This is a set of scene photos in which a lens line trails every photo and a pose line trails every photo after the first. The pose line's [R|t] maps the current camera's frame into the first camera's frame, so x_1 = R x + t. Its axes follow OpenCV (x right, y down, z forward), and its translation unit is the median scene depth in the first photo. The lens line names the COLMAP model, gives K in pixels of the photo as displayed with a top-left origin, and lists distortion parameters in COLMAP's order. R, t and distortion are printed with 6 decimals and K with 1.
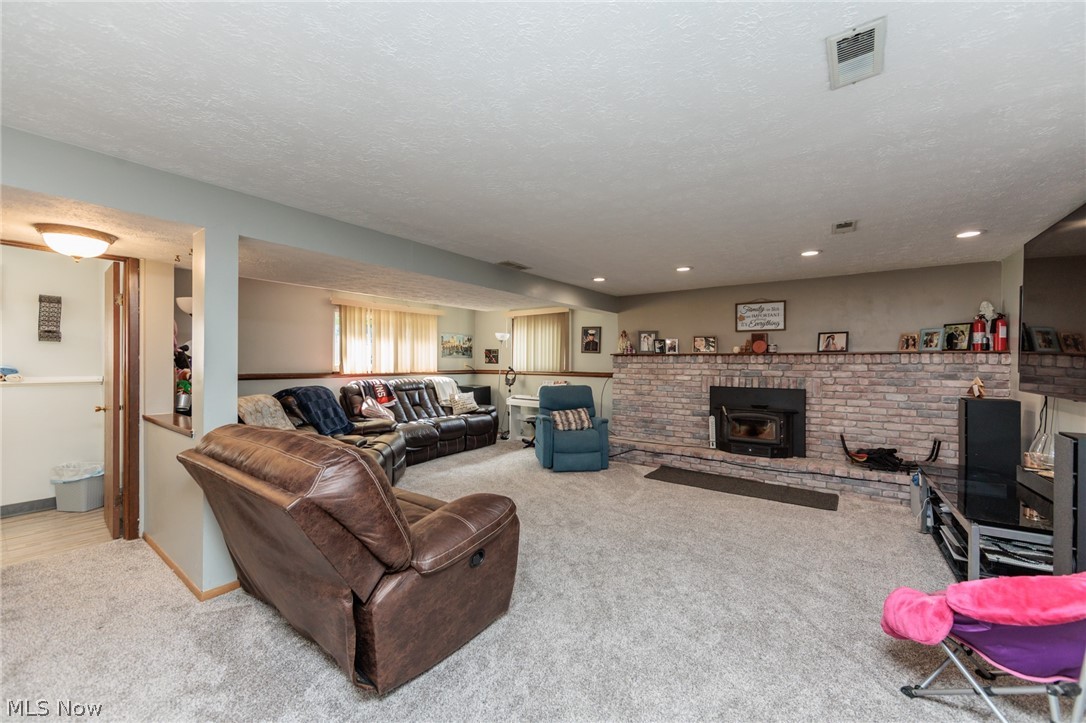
lens RADIAL K [[423.5, 0, 544.9], [0, 423.5, 361.1], [0, 0, 1]] dist [-0.001928, -0.000221]
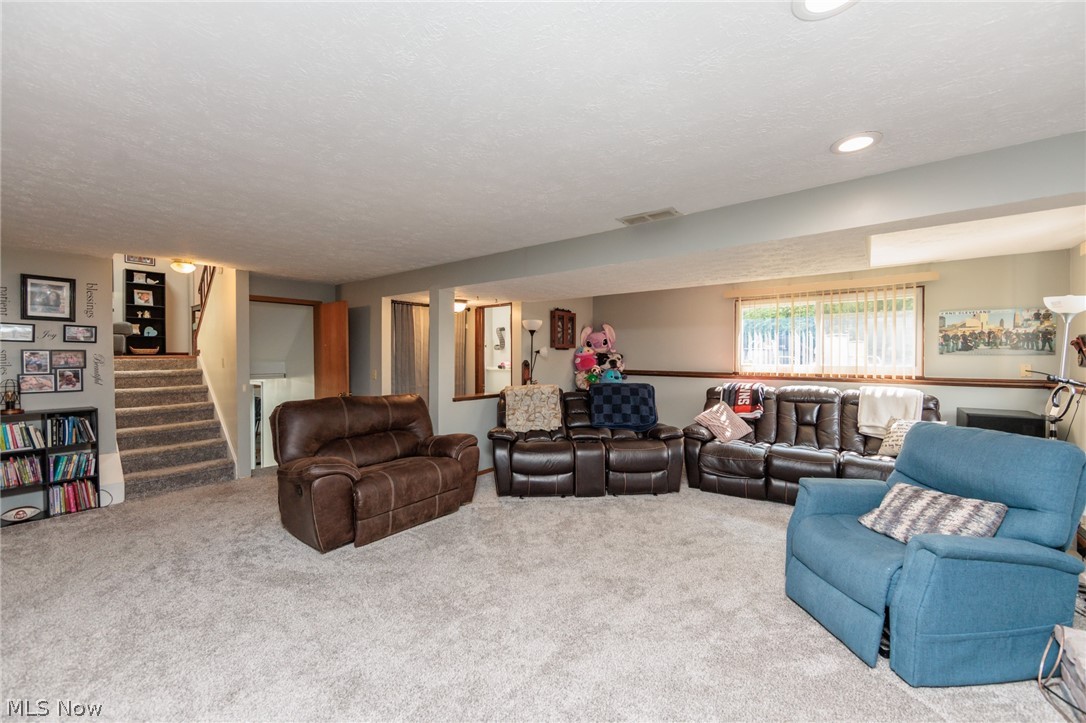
lens RADIAL K [[423.5, 0, 544.9], [0, 423.5, 361.1], [0, 0, 1]] dist [-0.001928, -0.000221]
pose [[-0.034574, 0.007604, -0.999373, 0.379795], [0.000034, 0.999971, 0.007608, -0.004707], [0.999402, 0.000229, -0.034573, 0.562427]]
